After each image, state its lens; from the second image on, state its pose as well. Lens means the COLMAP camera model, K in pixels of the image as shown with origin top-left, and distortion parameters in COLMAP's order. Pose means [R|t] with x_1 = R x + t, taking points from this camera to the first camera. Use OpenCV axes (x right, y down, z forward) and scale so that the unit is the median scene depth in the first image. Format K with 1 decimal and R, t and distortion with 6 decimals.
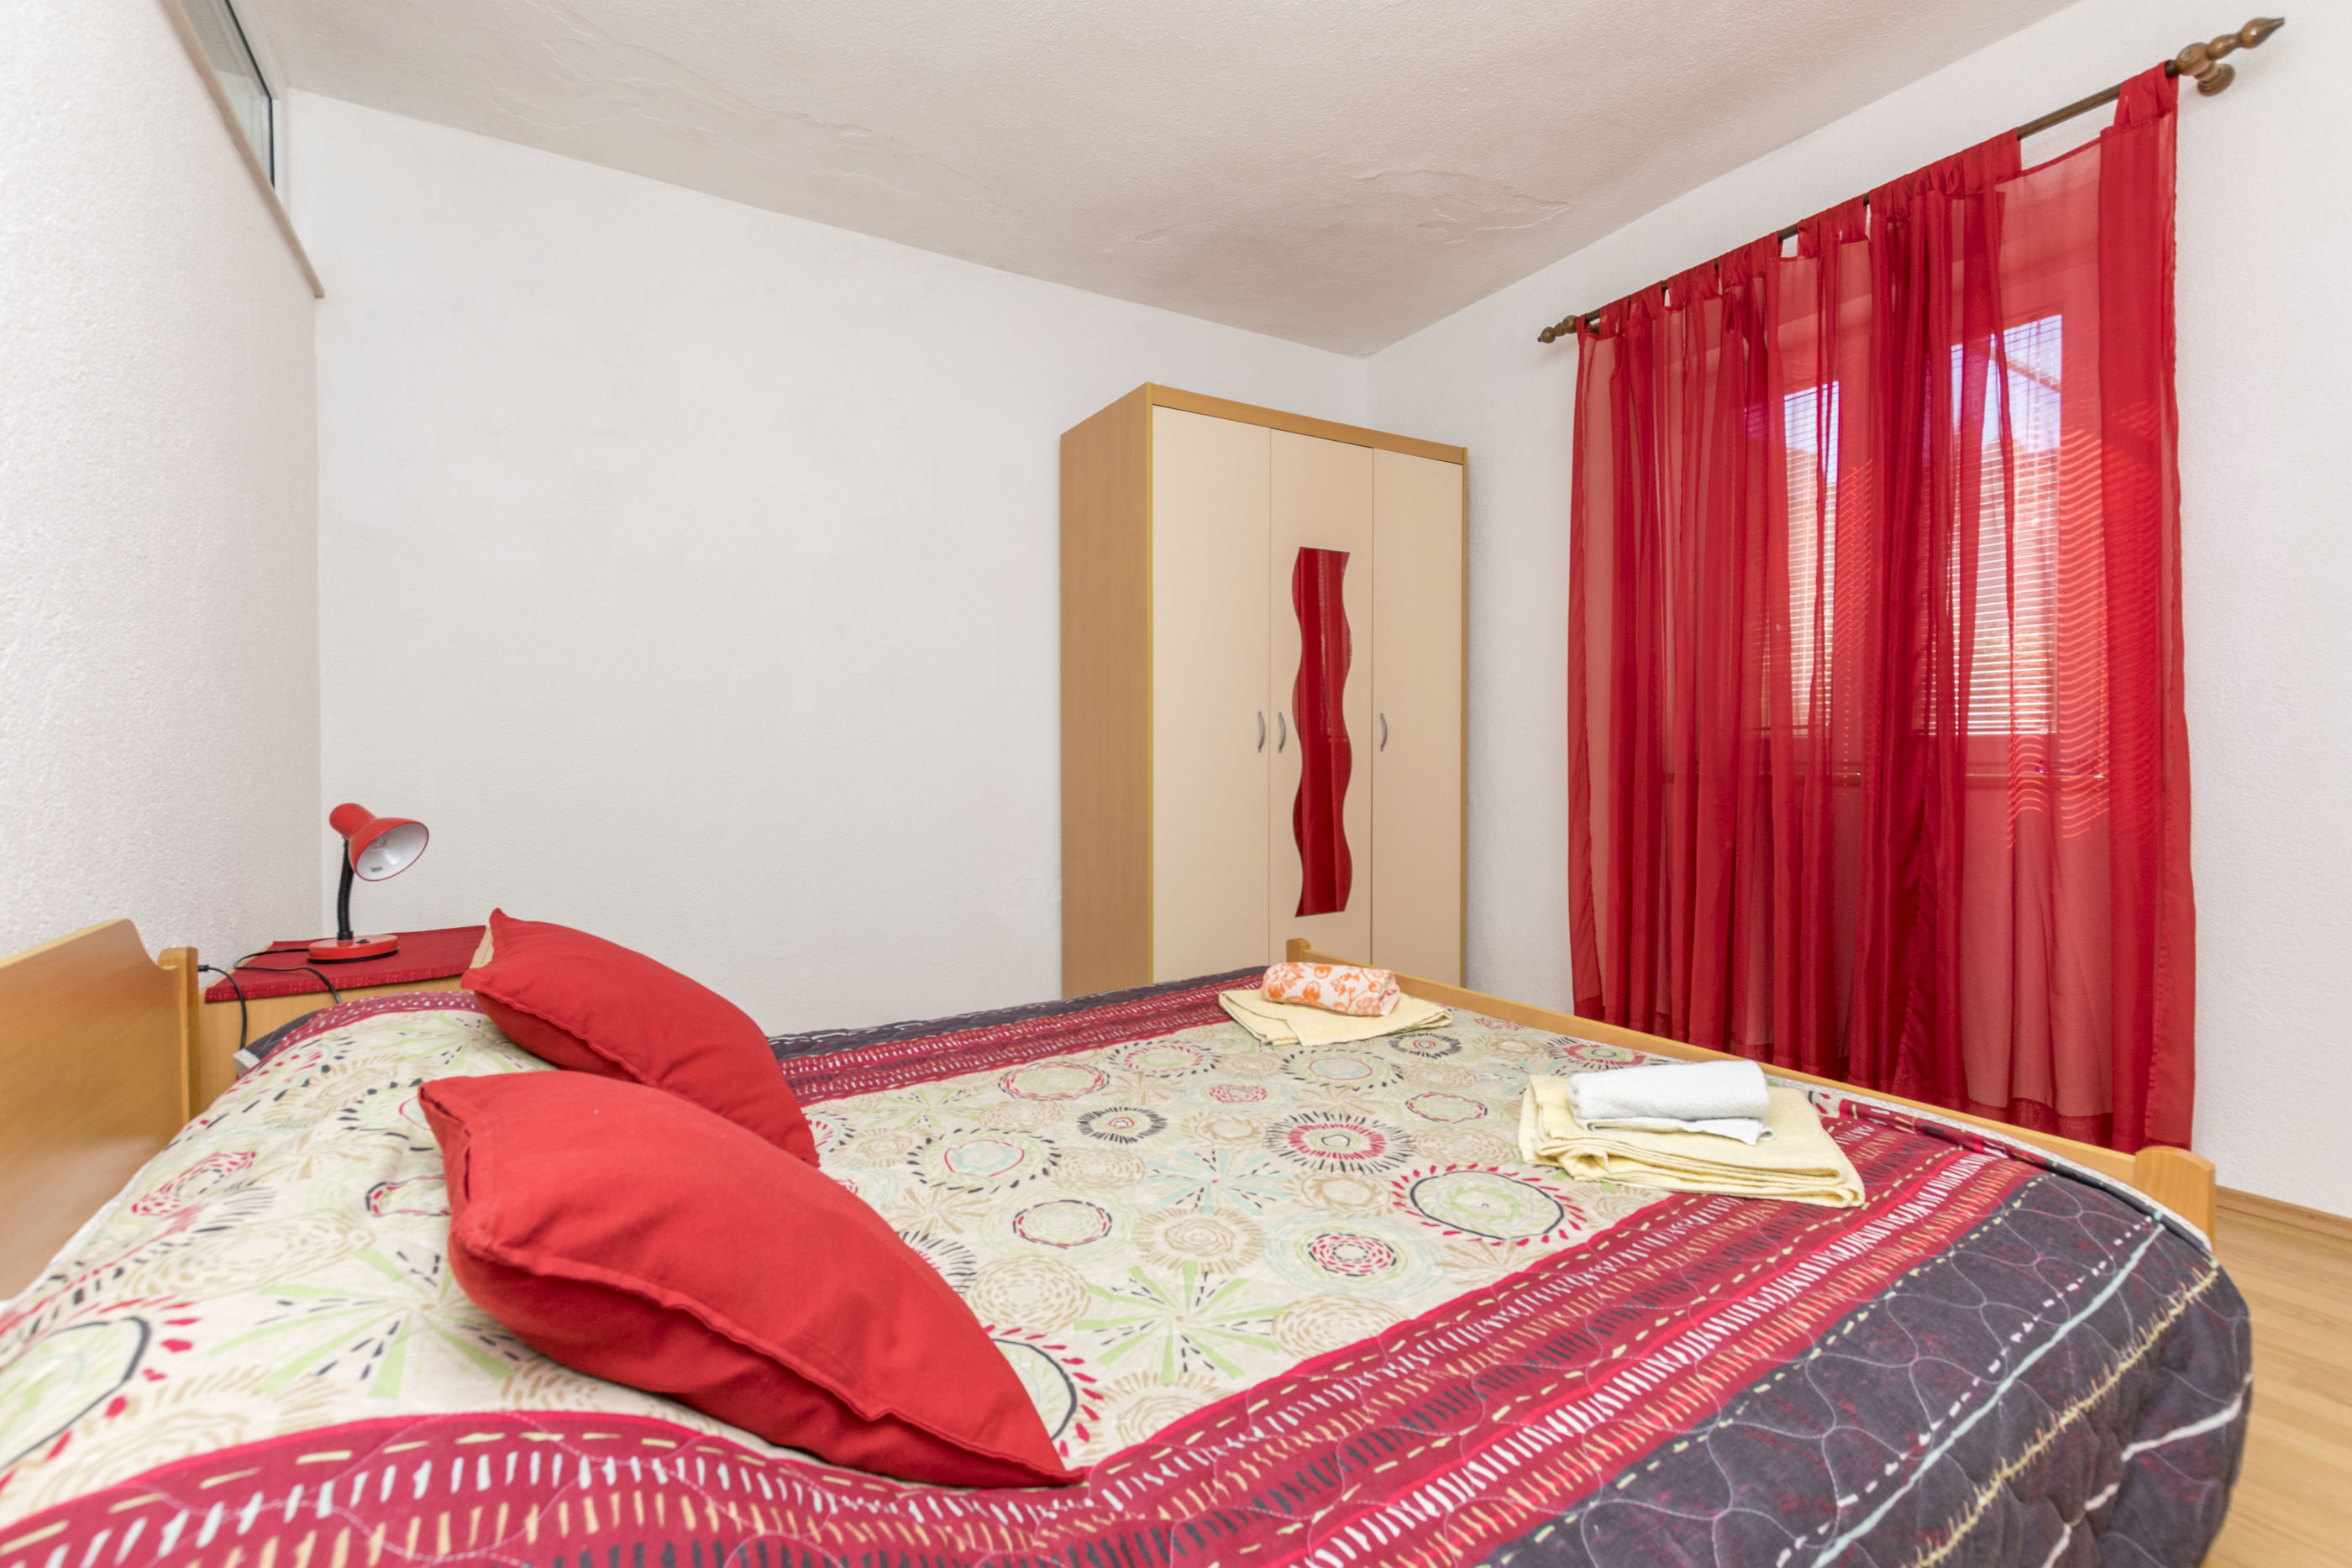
lens RADIAL K [[1020.0, 0, 1173.4], [0, 1020.0, 774.7], [0, 0, 1]] dist [0.000343, -0.000230]
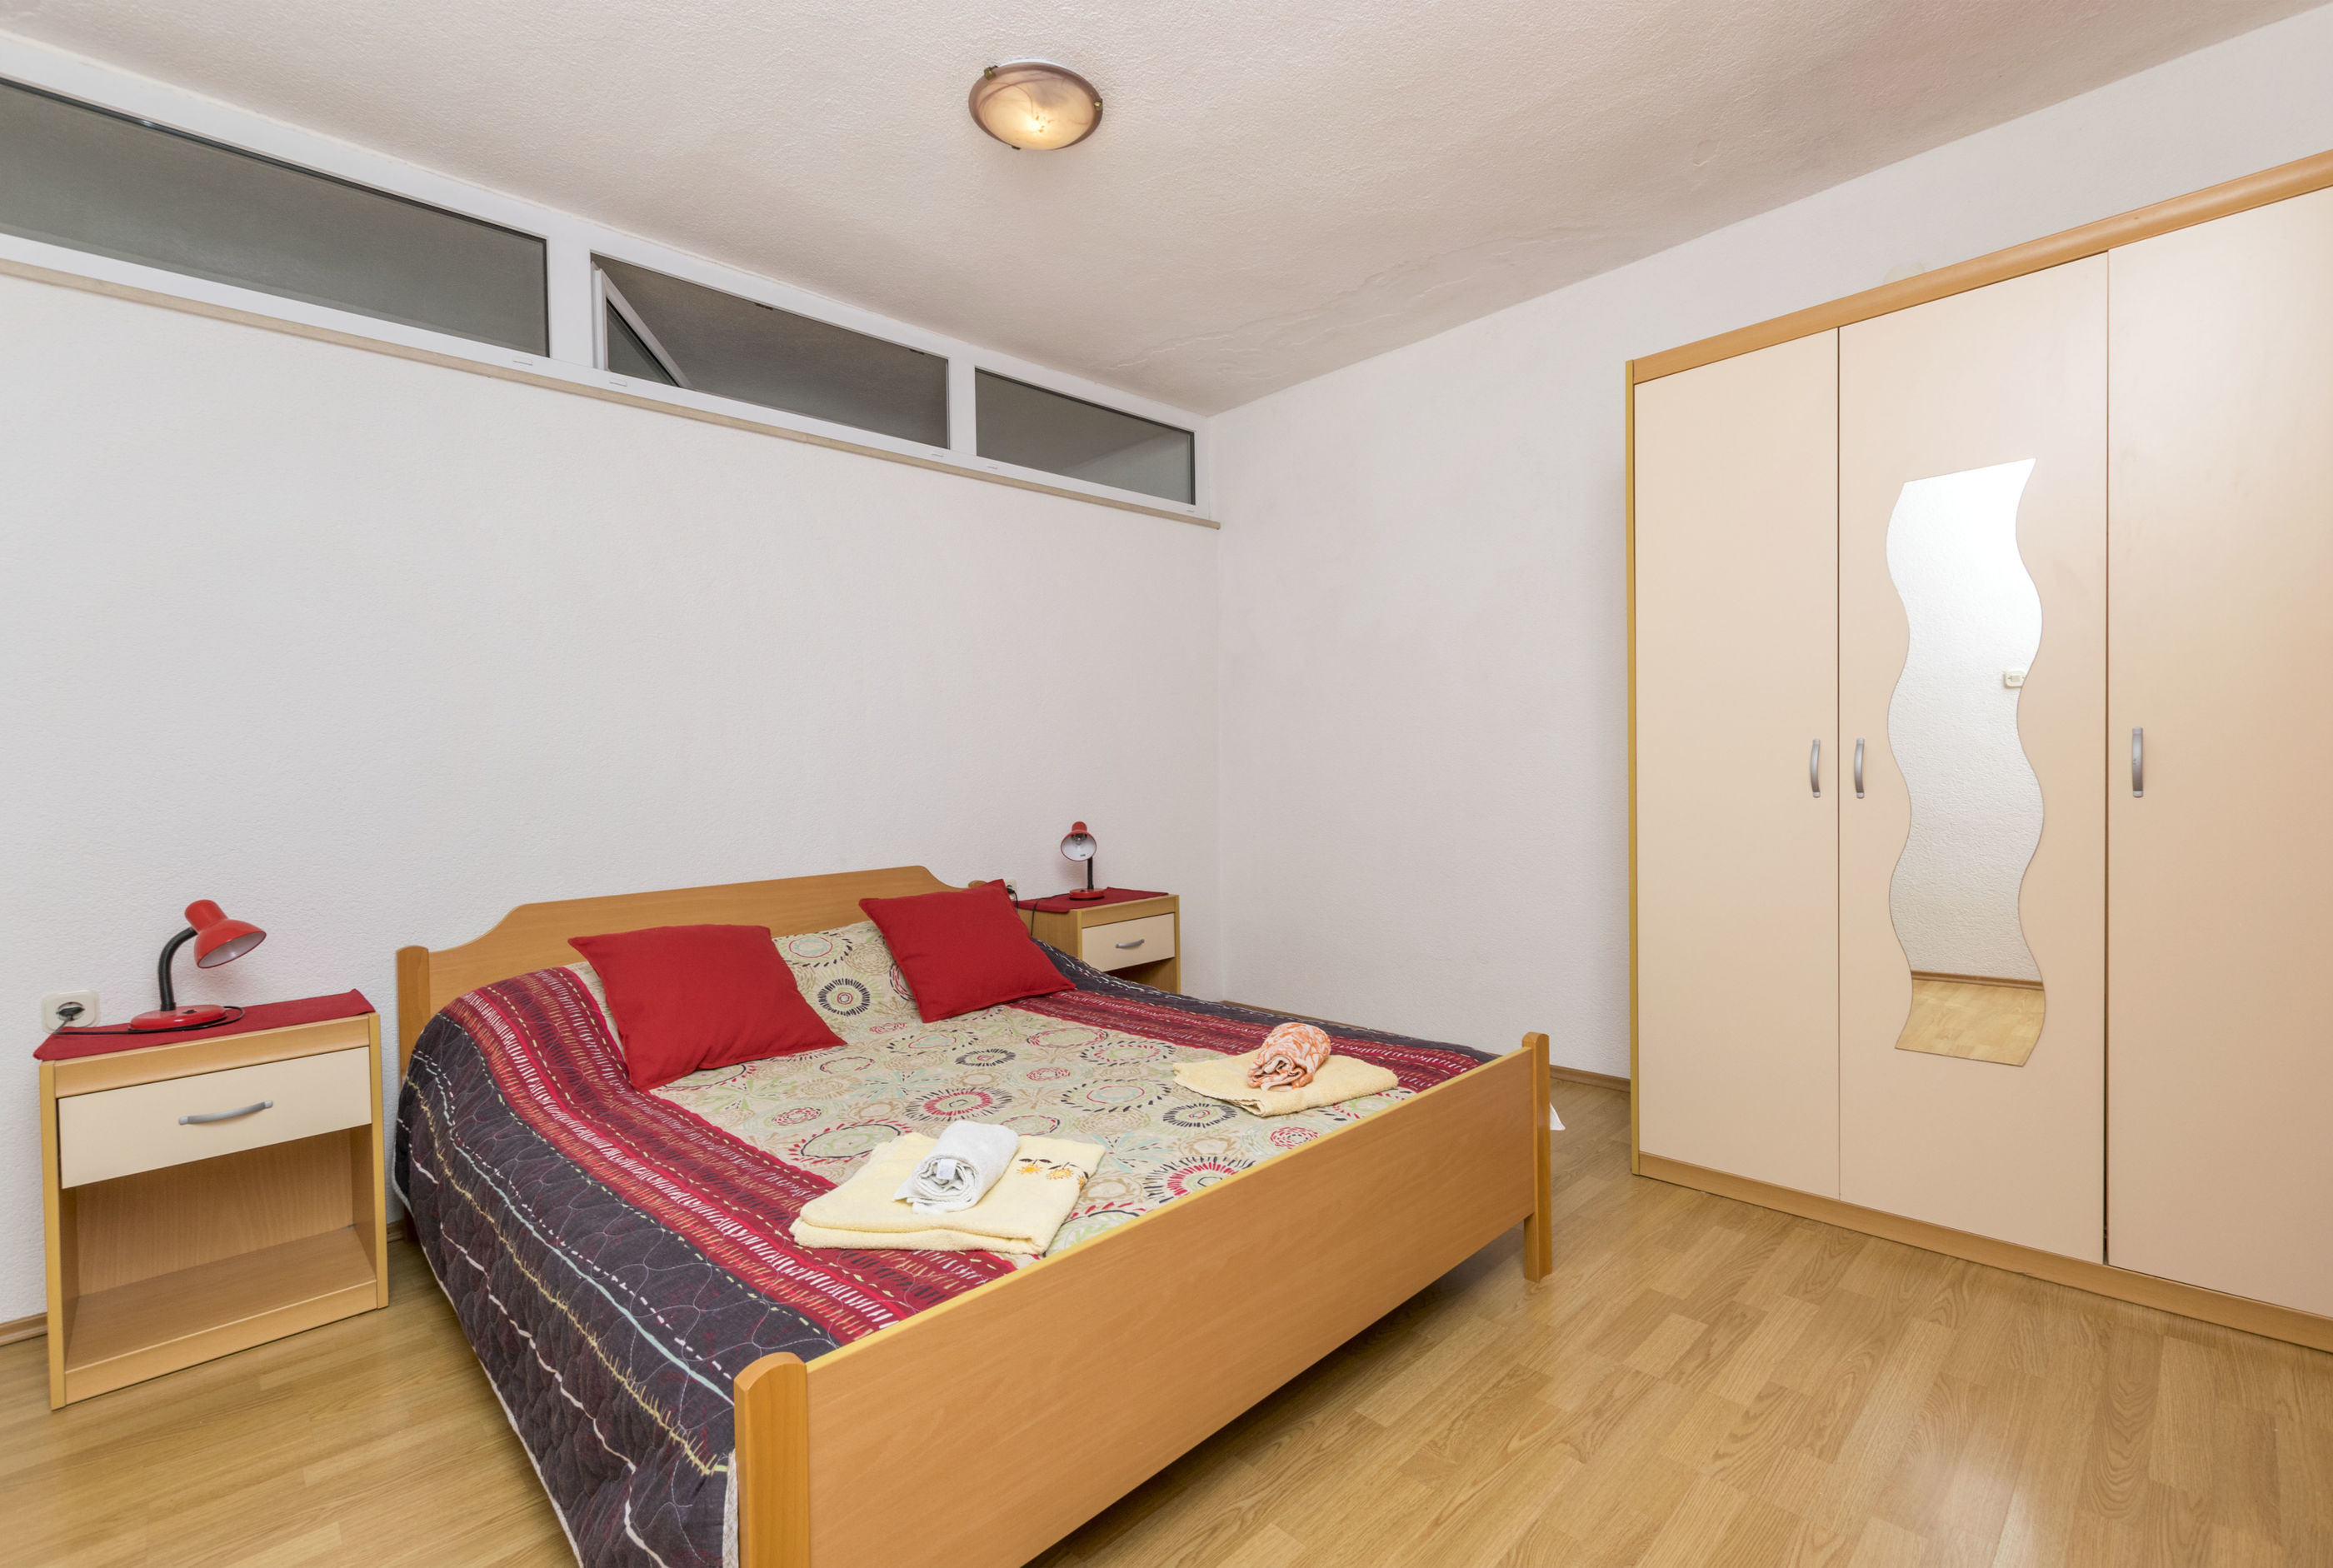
lens RADIAL K [[1011.8, 0, 1166.5], [0, 1011.8, 784.0], [0, 0, 1]] dist [0.000043, 0.000007]
pose [[0.226018, 0.013847, -0.974025, 1.965442], [0.004386, 0.999874, 0.015232, -0.130406], [0.974113, -0.007715, 0.225929, 1.193216]]
